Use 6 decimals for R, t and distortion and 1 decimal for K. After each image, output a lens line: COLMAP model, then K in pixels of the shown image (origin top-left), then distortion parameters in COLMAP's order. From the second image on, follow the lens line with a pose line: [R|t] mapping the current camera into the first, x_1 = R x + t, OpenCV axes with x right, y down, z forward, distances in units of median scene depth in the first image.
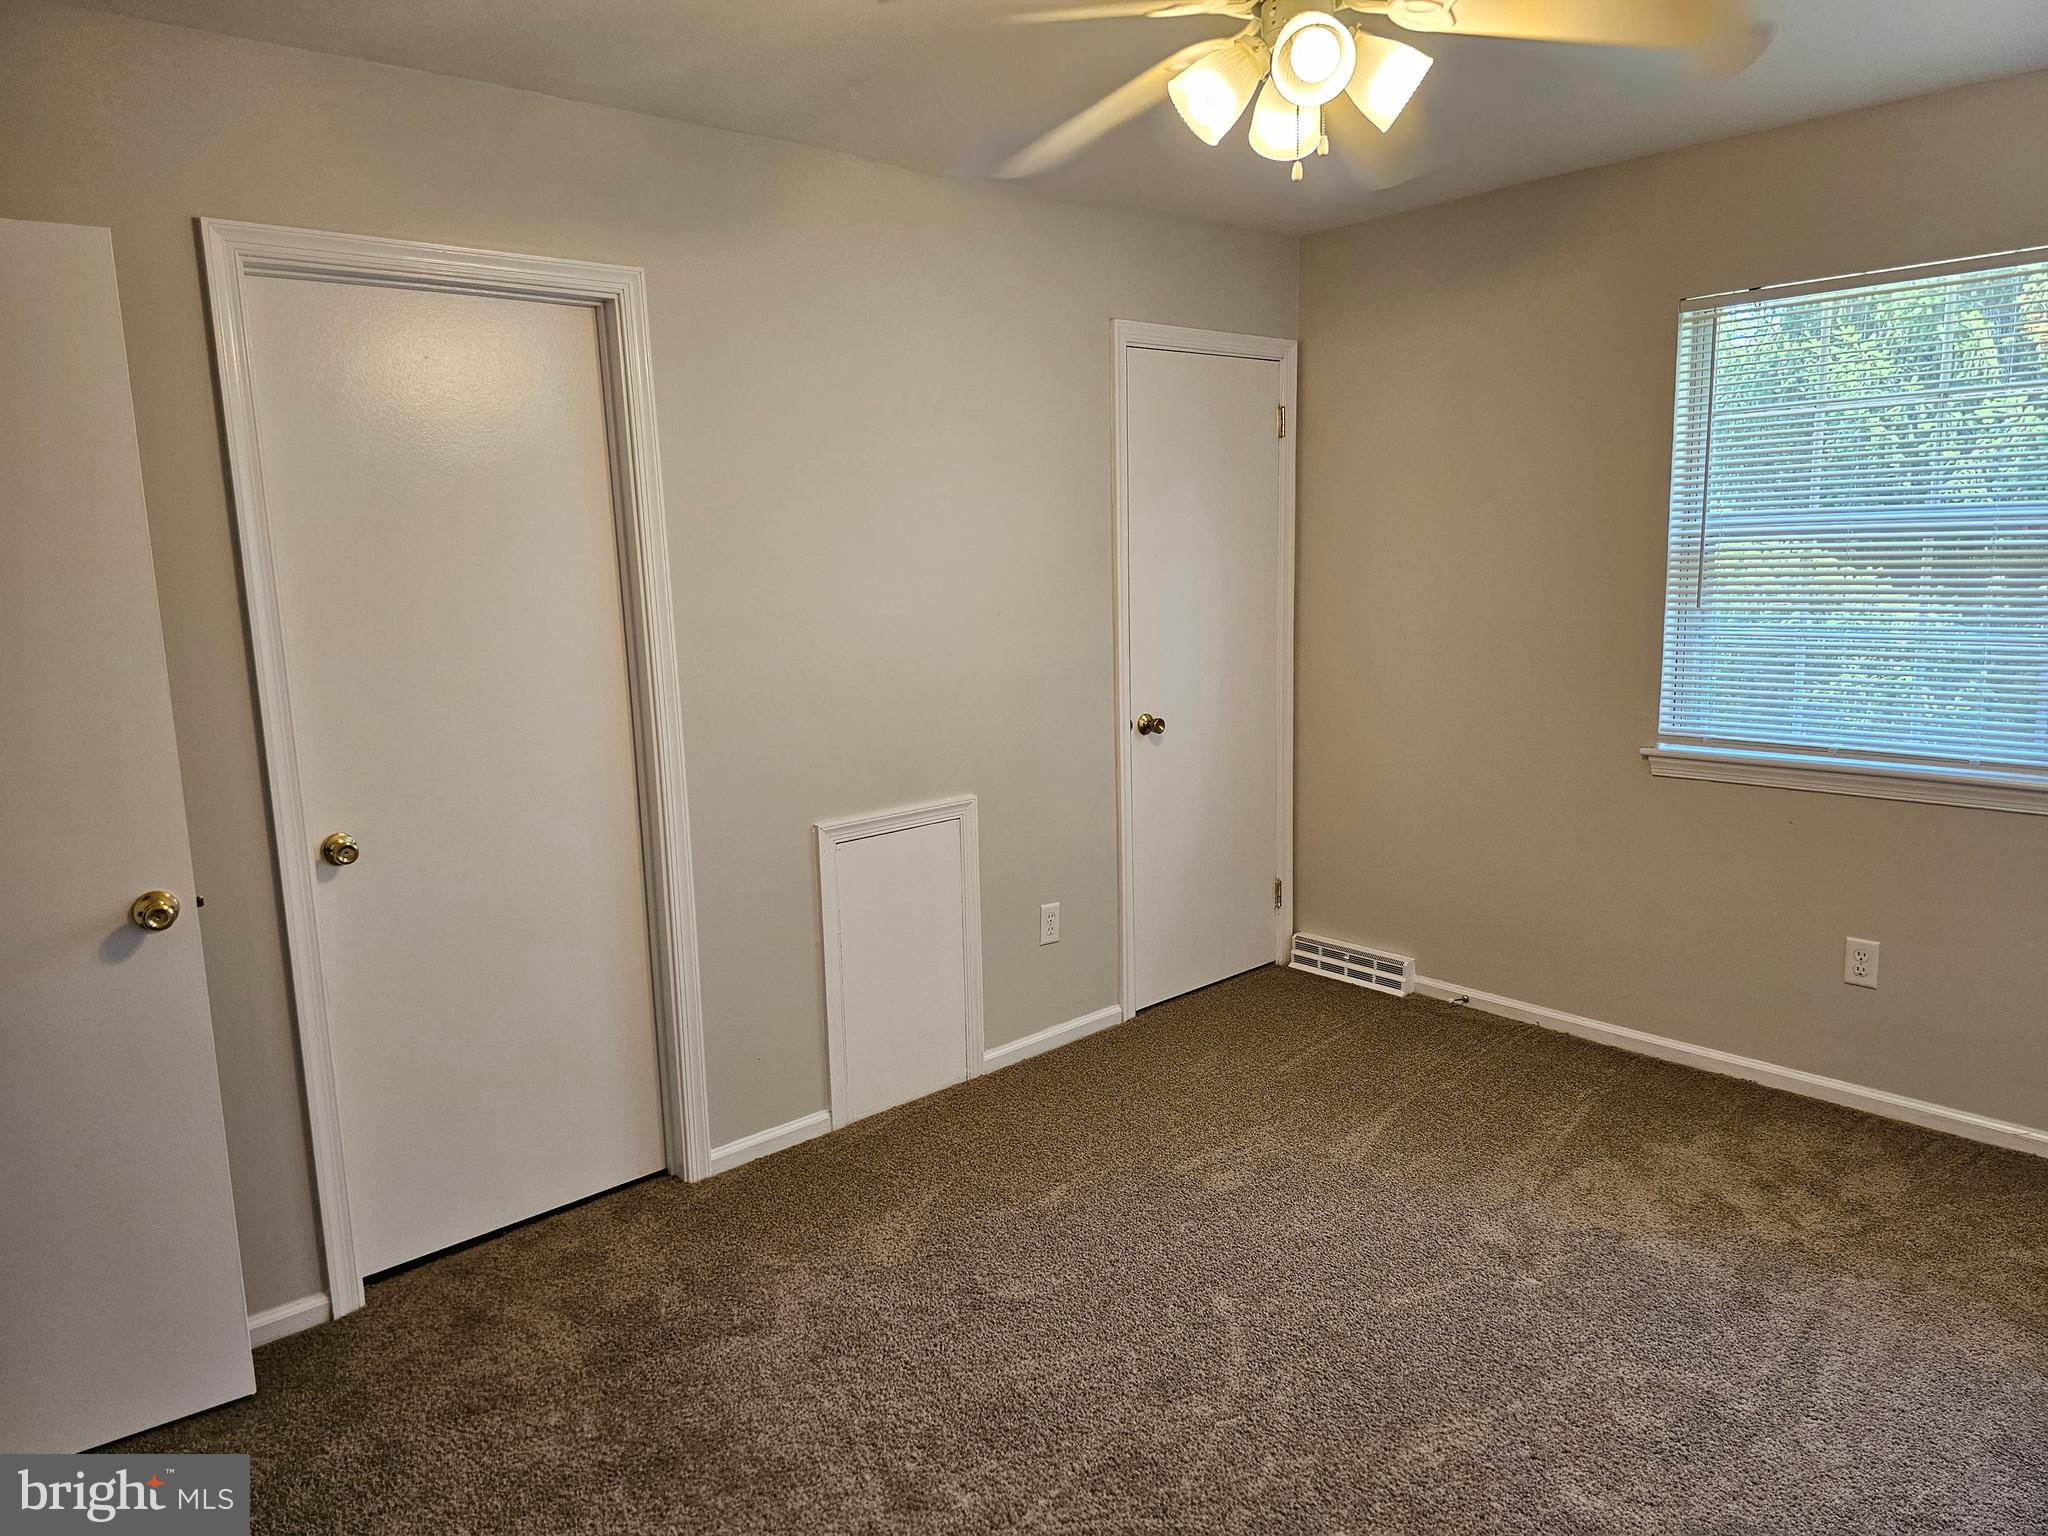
lens RADIAL K [[1370.8, 0, 1024.0], [0, 1370.8, 768.0], [0, 0, 1]] dist [0.082263, -0.080063]
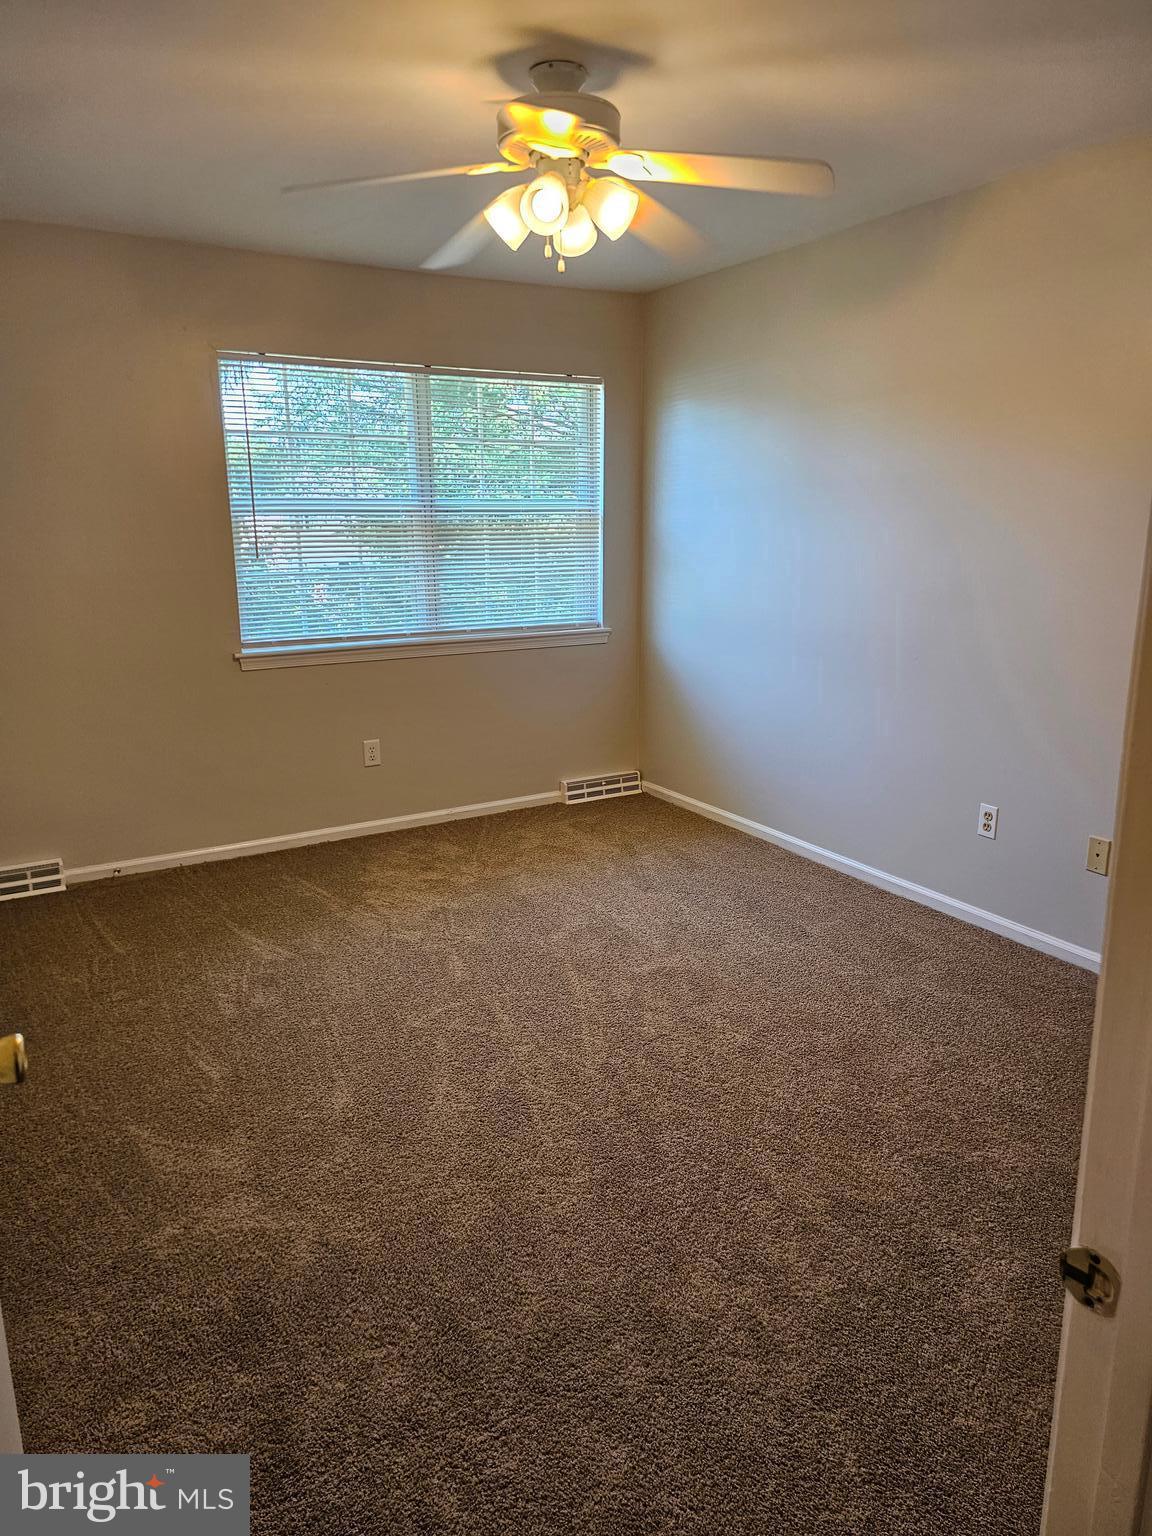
lens RADIAL K [[1028.1, 0, 576.0], [0, 1028.1, 768.0], [0, 0, 1]] dist [0.082263, -0.080063]
pose [[0.201556, -0.207336, 0.957281, -0.631719], [0.165455, 0.970501, 0.175363, -0.033235], [-0.965401, 0.123042, 0.229915, 0.430653]]
